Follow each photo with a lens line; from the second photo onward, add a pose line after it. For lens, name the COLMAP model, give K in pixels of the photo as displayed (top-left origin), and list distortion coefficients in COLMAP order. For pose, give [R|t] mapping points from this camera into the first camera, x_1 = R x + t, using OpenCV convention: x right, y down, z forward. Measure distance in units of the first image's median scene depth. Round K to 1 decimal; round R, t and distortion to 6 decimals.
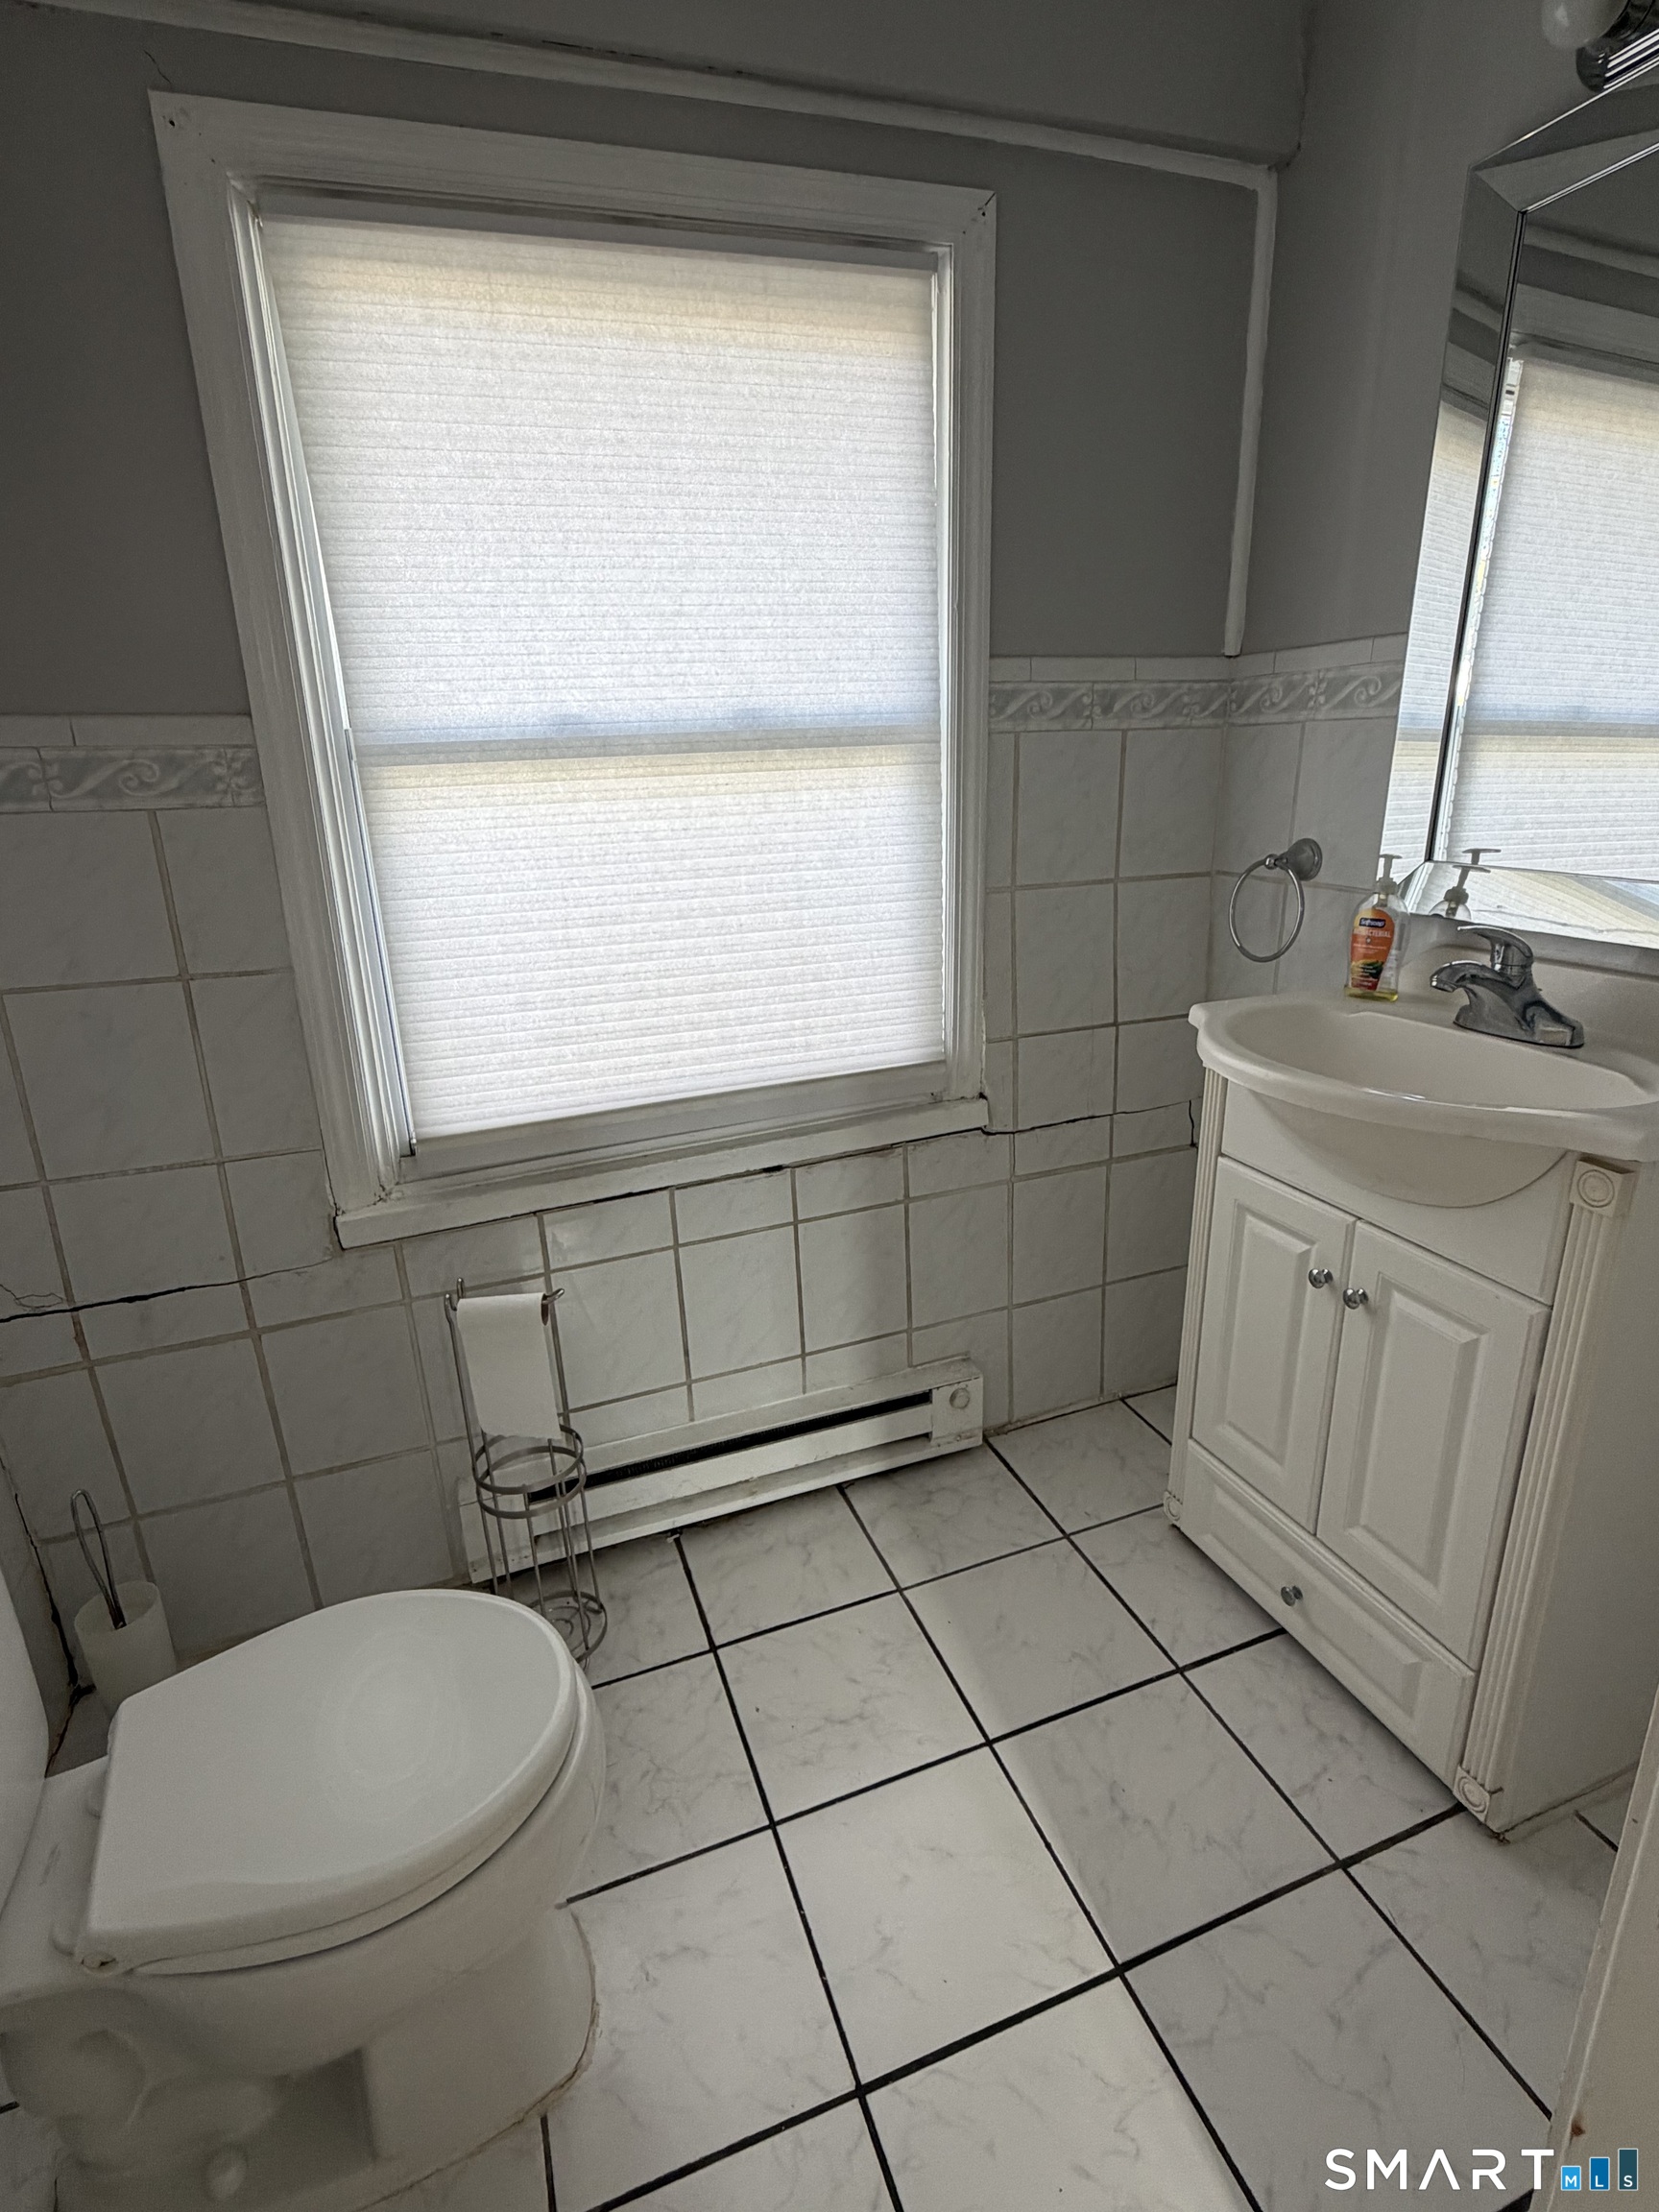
lens RADIAL K [[1088.3, 0, 826.8], [0, 1088.3, 1106.8], [0, 0, 1]] dist [-0.002602, -0.000410]
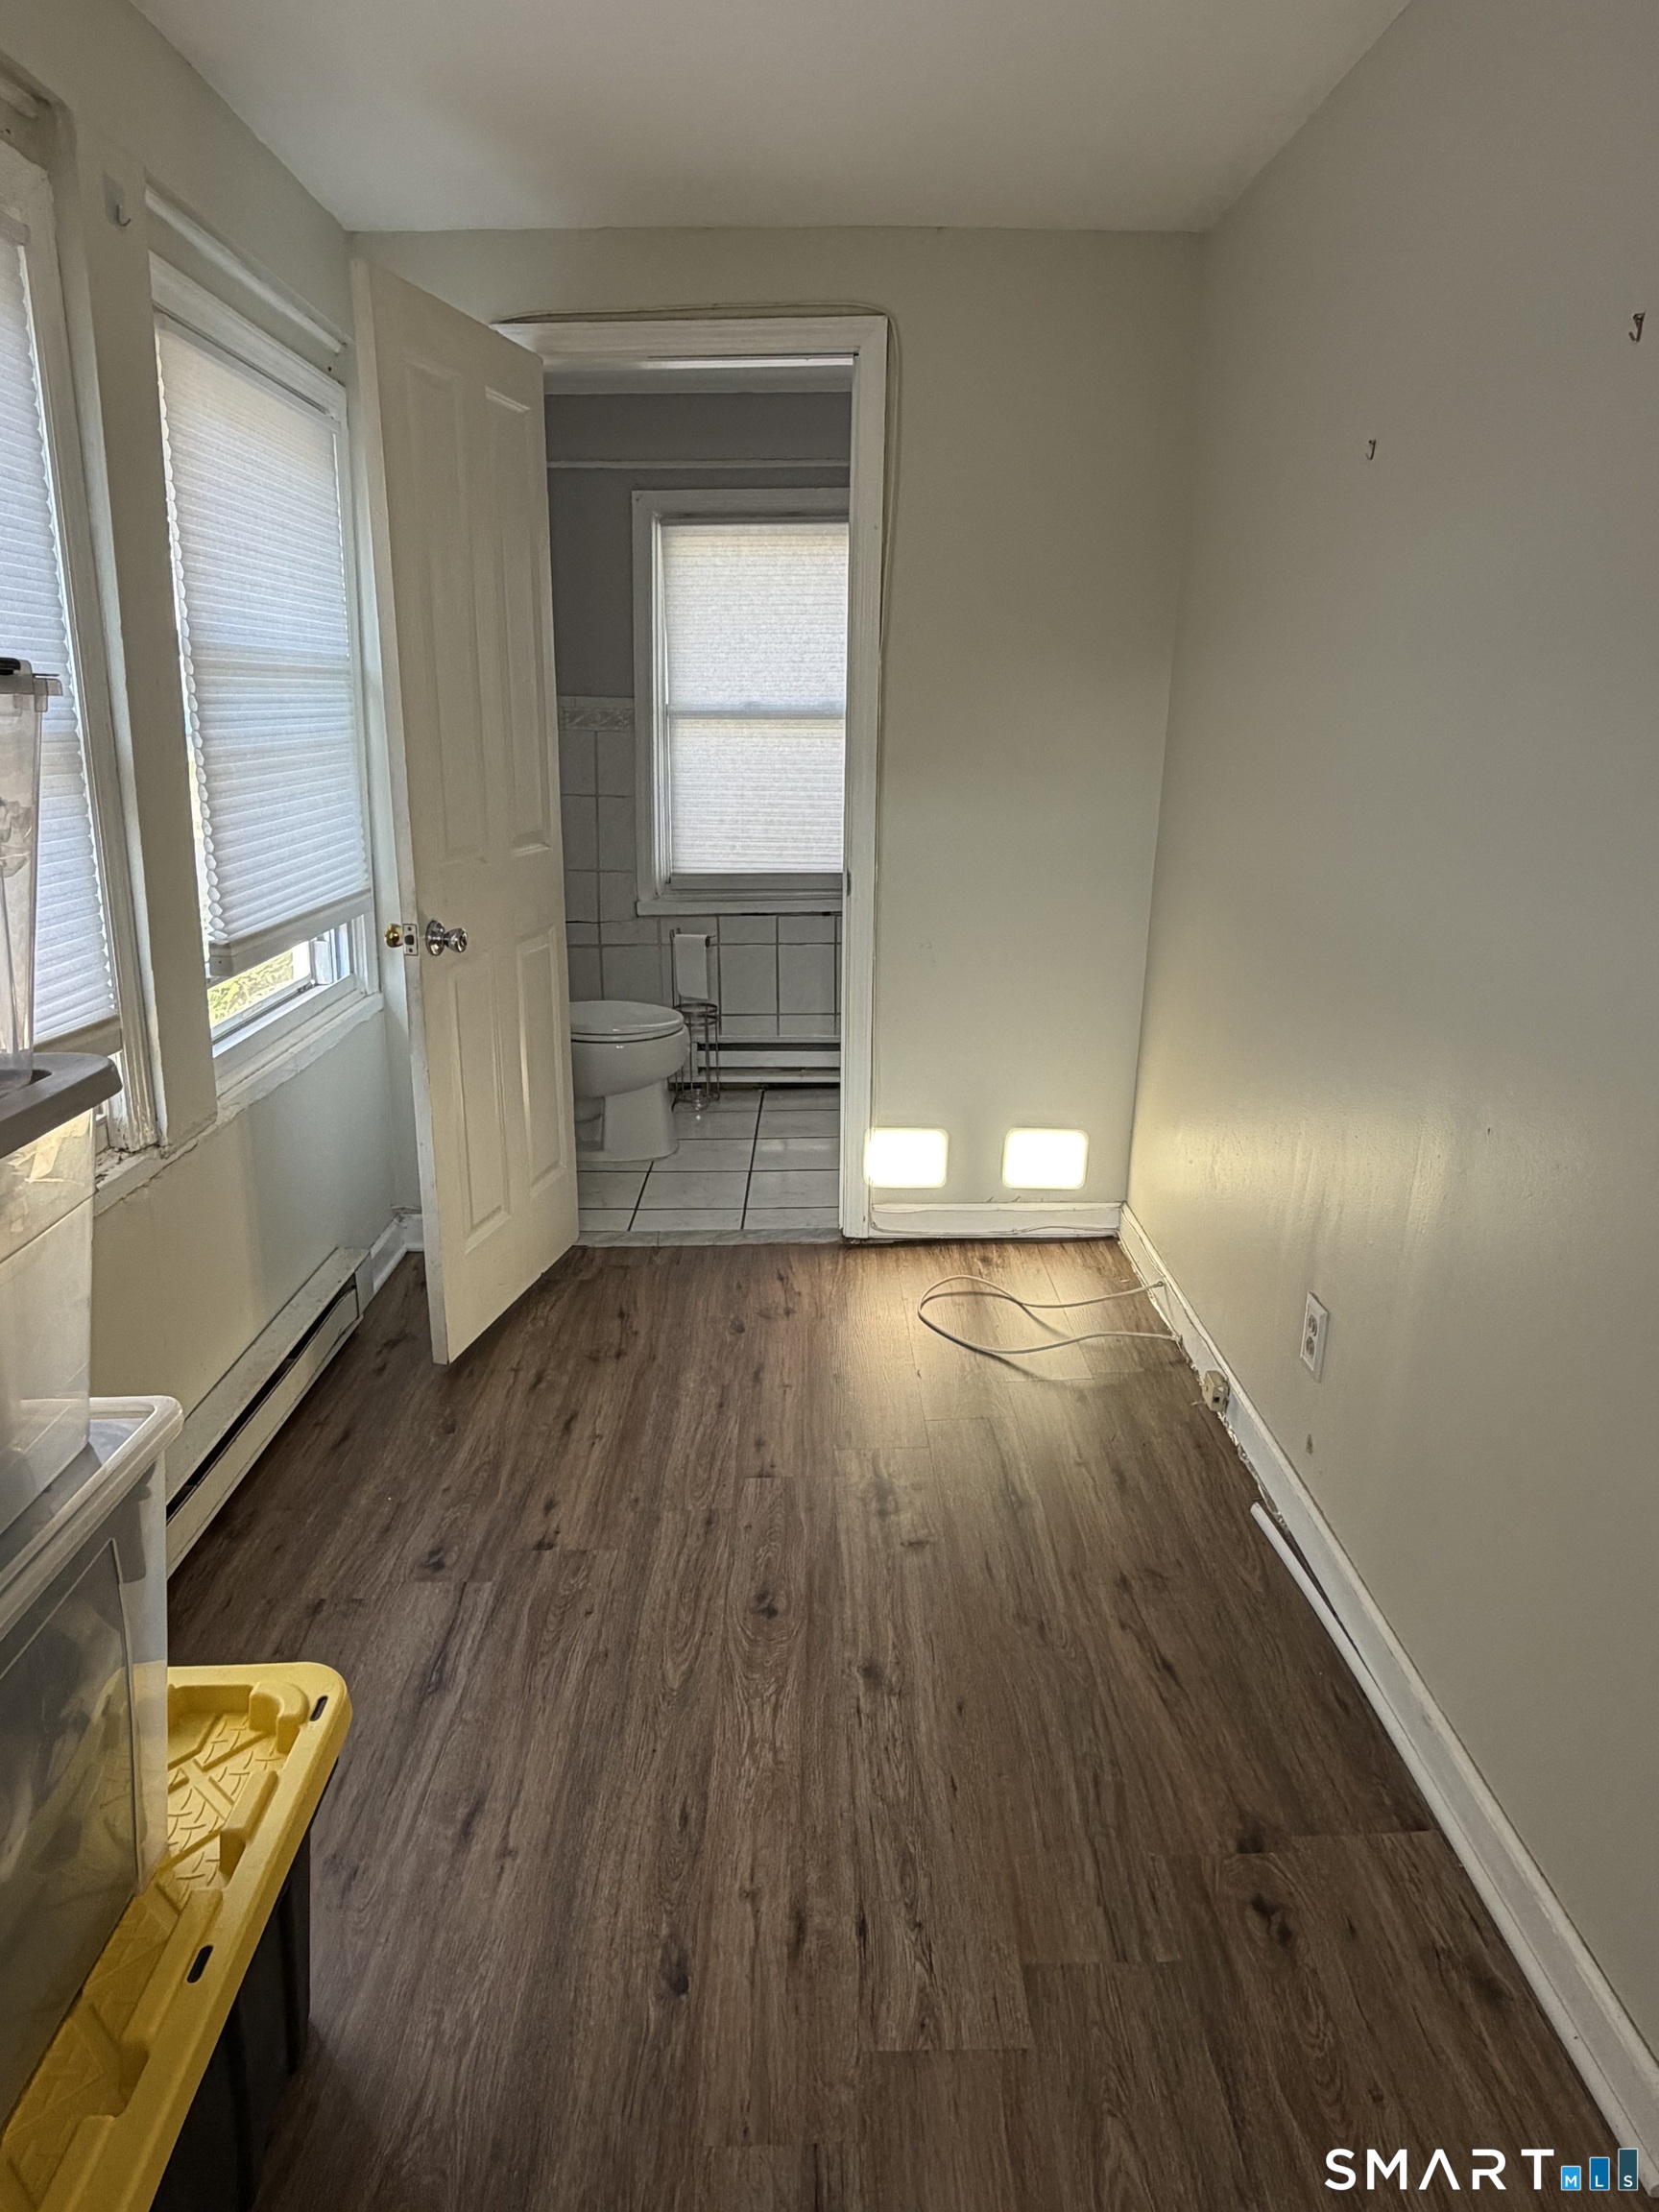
lens RADIAL K [[1355.9, 0, 826.9], [0, 1355.9, 1101.7], [0, 0, 1]] dist [0.005744, 0.000896]
pose [[0.940394, 0.139259, -0.310269, 0.934937], [-0.144739, 0.989455, 0.005411, 0.459742], [0.307750, 0.039820, 0.950634, -1.705218]]
